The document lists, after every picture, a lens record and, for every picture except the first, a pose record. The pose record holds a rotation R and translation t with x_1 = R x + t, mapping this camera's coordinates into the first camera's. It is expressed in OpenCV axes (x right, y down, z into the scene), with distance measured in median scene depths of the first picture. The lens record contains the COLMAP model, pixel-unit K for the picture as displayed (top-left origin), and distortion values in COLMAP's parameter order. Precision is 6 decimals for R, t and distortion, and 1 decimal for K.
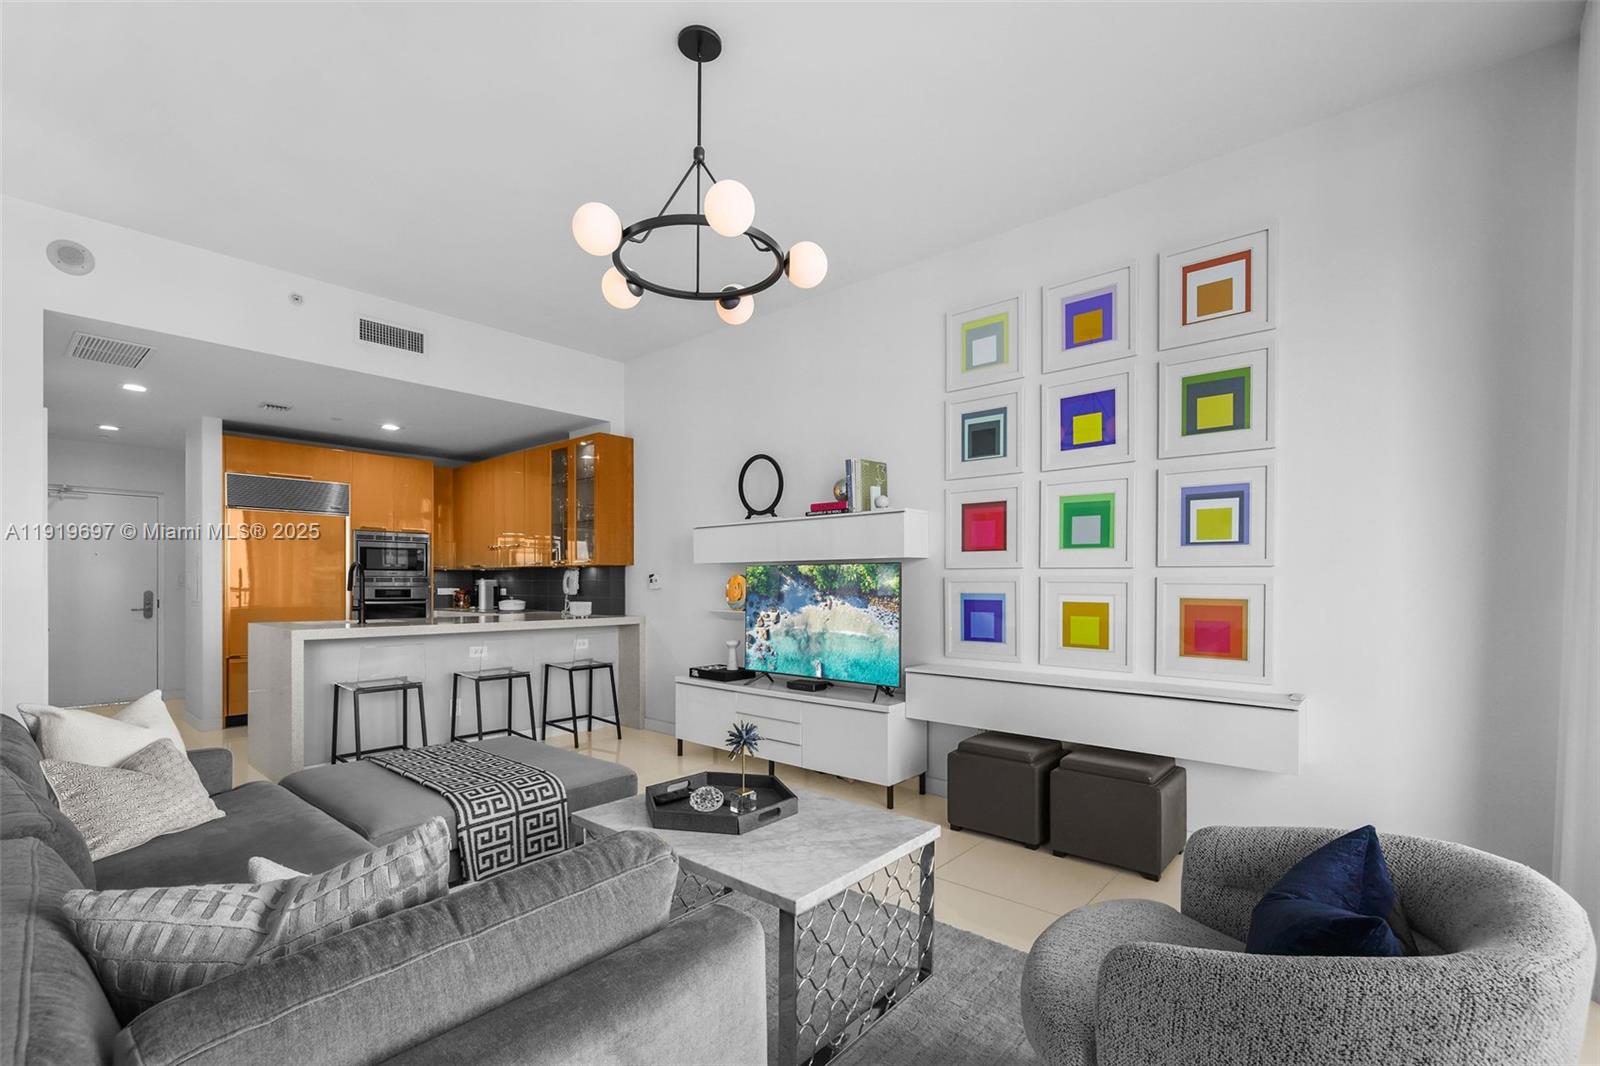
lens RADIAL K [[693.2, 0, 803.9], [0, 693.2, 579.8], [0, 0, 1]] dist [-0.000387, 0.000479]
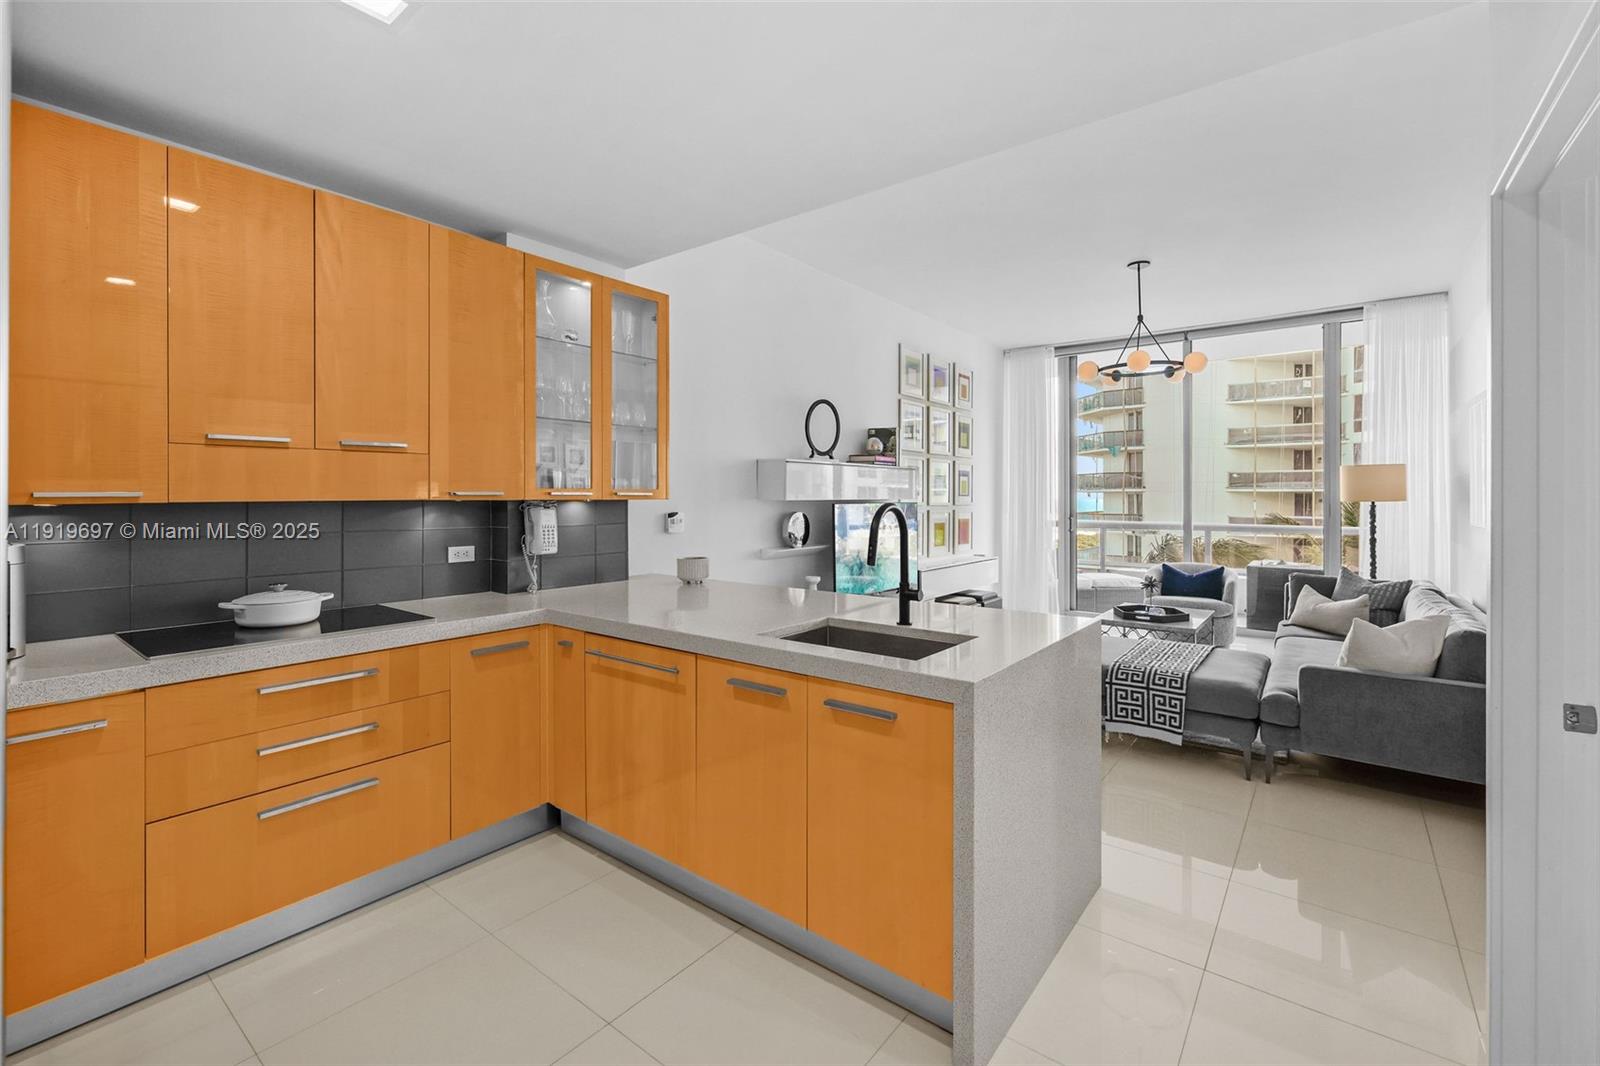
lens RADIAL K [[693.2, 0, 797.7], [0, 693.2, 498.0], [0, 0, 1]] dist [-0.000387, 0.000479]
pose [[-0.043467, -0.000667, 0.999055, -1.133368], [-0.003027, 0.999995, 0.000536, -0.028867], [-0.999050, -0.003001, -0.043468, 1.086686]]
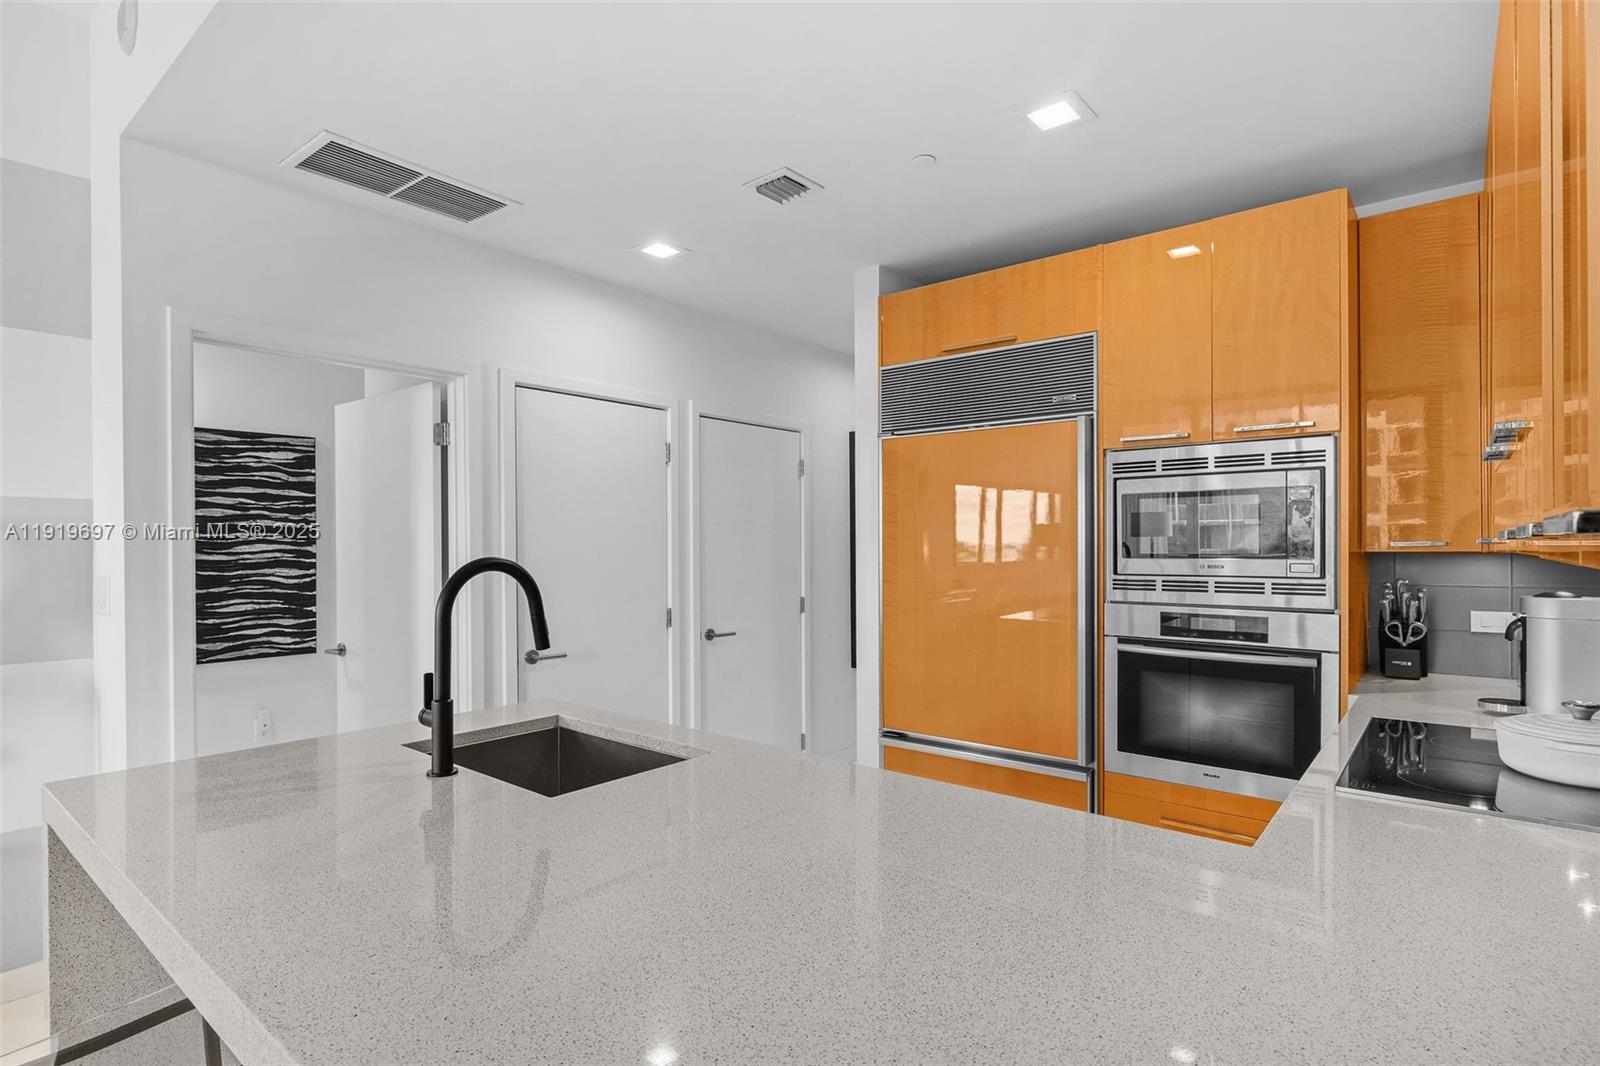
lens RADIAL K [[818.2, 0, 794.9], [0, 818.2, 550.5], [0, 0, 1]] dist [0.002651, -0.001704]
pose [[0.014610, 0.003084, -0.999889, -0.282011], [0.007280, 0.999968, 0.003191, -0.028395], [0.999867, -0.007325, 0.014587, 1.125792]]
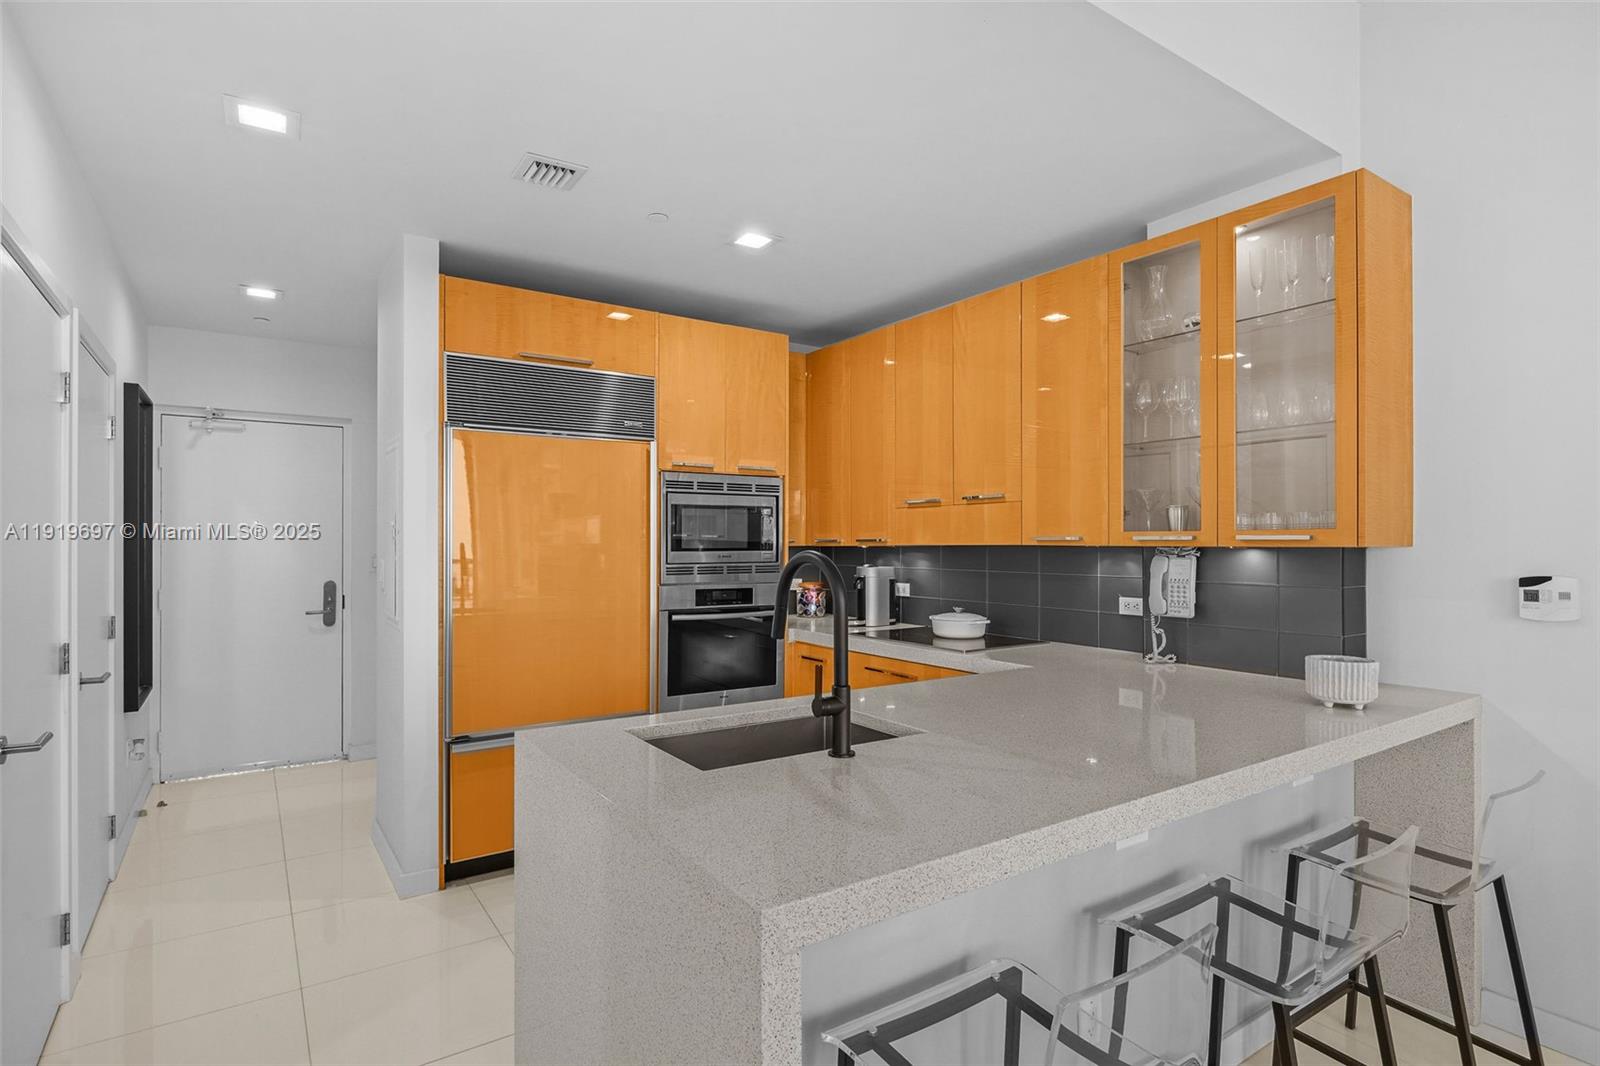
lens RADIAL K [[818.2, 0, 786.2], [0, 818.2, 534.9], [0, 0, 1]] dist [0.002651, -0.001704]
pose [[0.963291, -0.002780, -0.268446, -0.555867], [0.002415, 0.999996, -0.001687, -0.033941], [0.268450, 0.000977, 0.963293, 0.629562]]
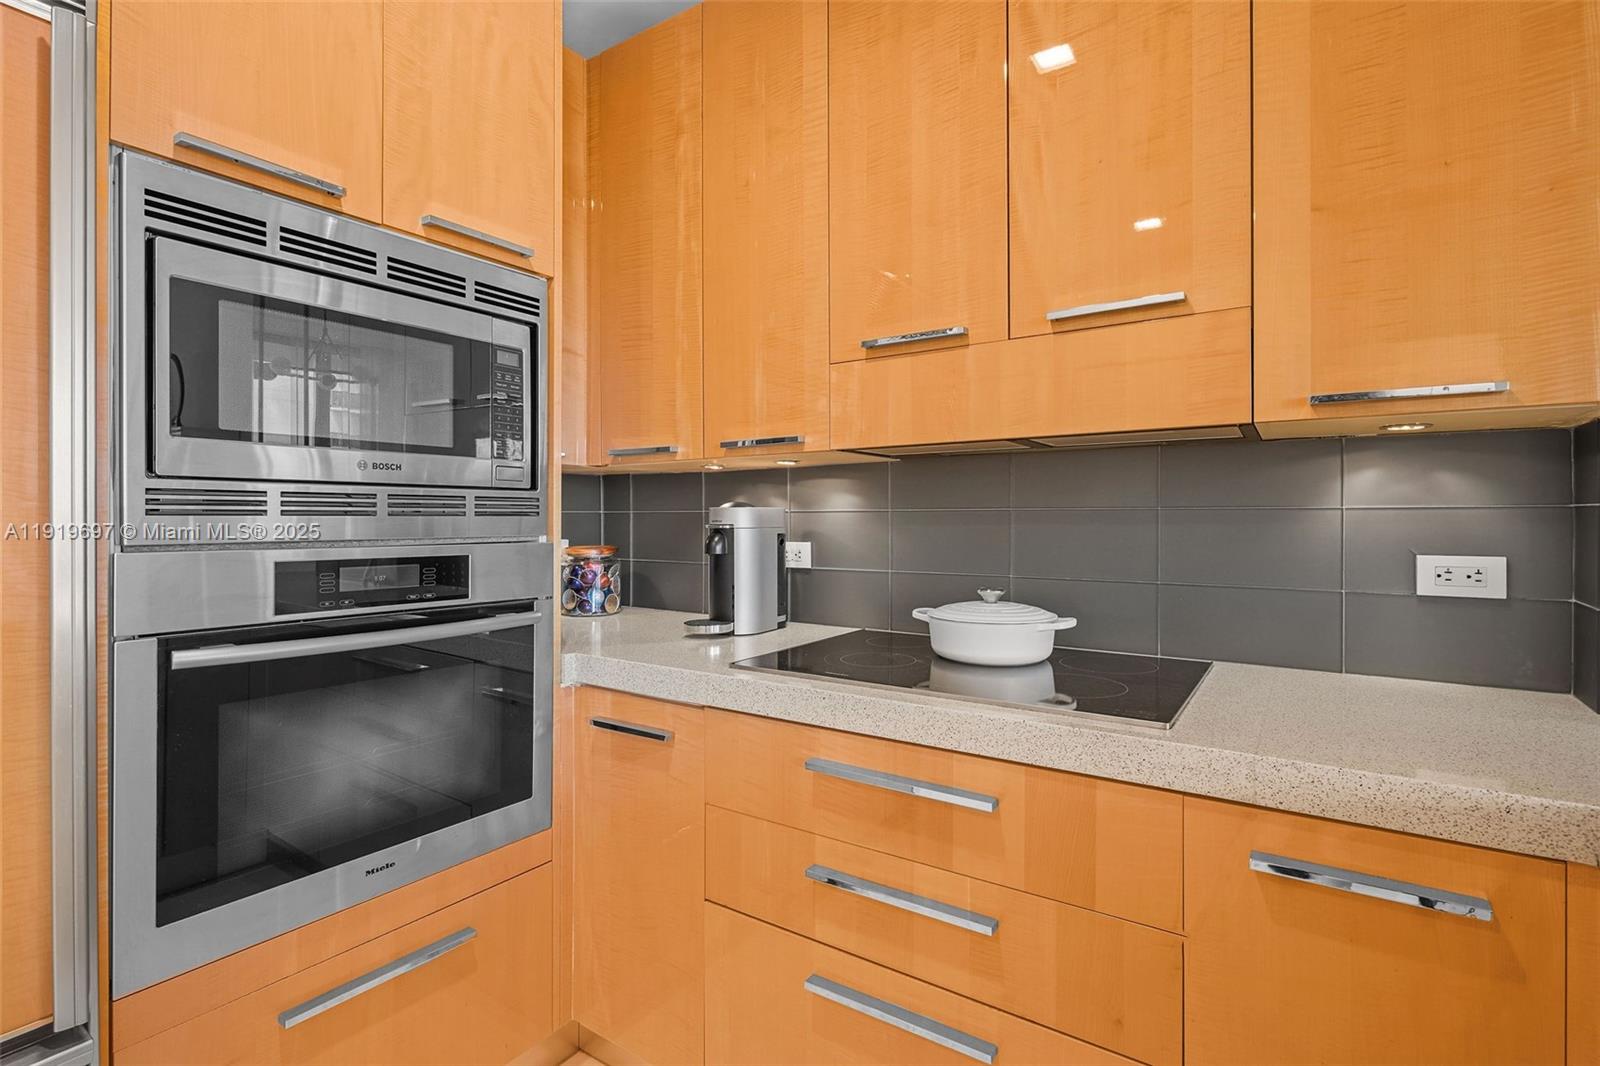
lens RADIAL K [[765.9, 0, 800.3], [0, 765.9, 518.1], [0, 0, 1]] dist [-0.006070, 0.000796]
pose [[0.994160, -0.001404, 0.107906, -0.722300], [0.000752, 0.999981, 0.006080, 0.003687], [-0.107913, -0.005964, 0.994142, 1.133359]]
